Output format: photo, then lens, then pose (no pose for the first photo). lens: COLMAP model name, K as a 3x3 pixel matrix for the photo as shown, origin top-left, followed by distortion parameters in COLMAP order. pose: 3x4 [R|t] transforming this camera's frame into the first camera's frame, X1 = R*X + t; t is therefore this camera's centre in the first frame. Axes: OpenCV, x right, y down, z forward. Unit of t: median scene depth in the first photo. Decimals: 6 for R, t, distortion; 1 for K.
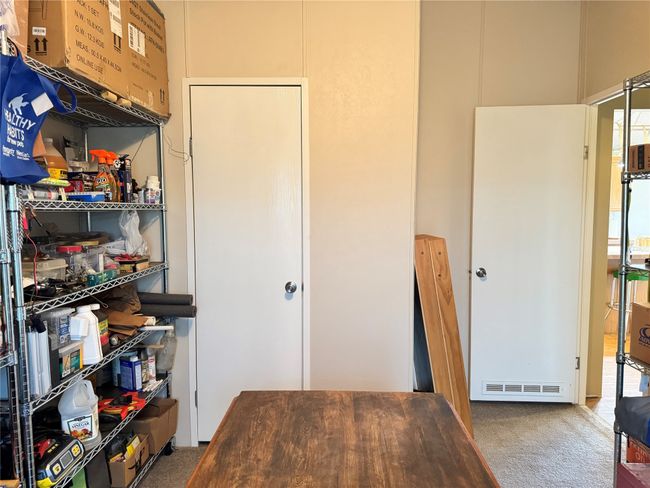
lens RADIAL K [[459.0, 0, 324.9], [0, 459.0, 243.9], [0, 0, 1]] dist [0.012059, -0.013489]
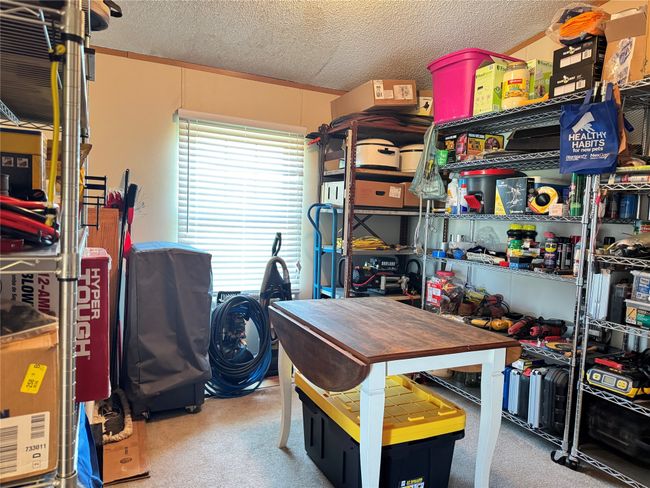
lens RADIAL K [[459.0, 0, 325.1], [0, 459.0, 243.0], [0, 0, 1]] dist [0.012059, -0.013489]
pose [[-0.881049, 0.009625, -0.472928, 0.844736], [-0.062256, 0.988737, 0.136103, -0.052344], [0.468911, 0.149356, -0.870526, 1.868875]]
